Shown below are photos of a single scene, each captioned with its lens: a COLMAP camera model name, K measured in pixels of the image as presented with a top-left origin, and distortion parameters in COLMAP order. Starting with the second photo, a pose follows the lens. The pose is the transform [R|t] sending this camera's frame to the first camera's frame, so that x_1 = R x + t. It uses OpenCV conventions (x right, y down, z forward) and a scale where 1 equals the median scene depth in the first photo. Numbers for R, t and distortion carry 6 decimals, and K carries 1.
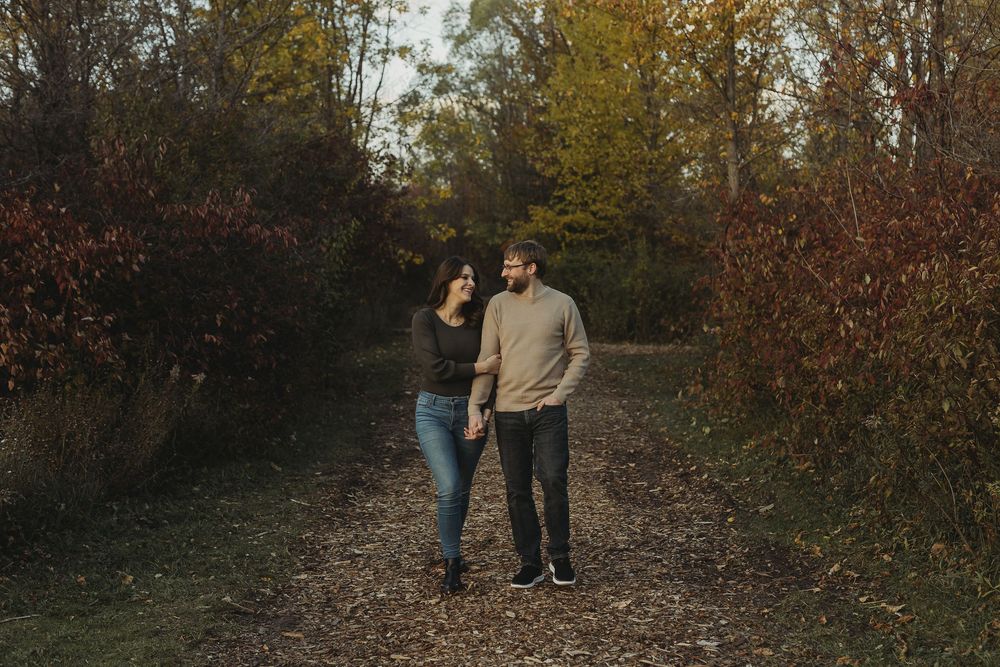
lens RADIAL K [[1371.6, 0, 519.8], [0, 1371.6, 334.9], [0, 0, 1]] dist [-0.008285, -0.025223]
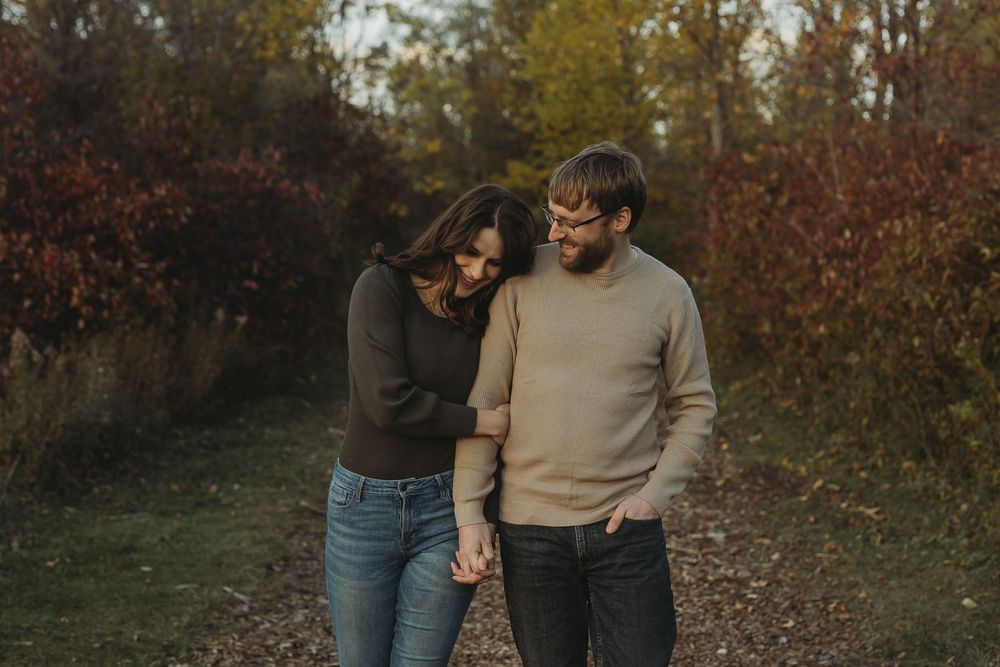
lens RADIAL K [[1435.3, 0, 500.0], [0, 1435.3, 333.5], [0, 0, 1]] dist [-0.004048, -0.011227]
pose [[0.999811, 0.004897, 0.018810, -0.045616], [-0.005429, 0.999583, 0.028370, 0.007897], [-0.018663, -0.028466, 0.999421, -0.147368]]
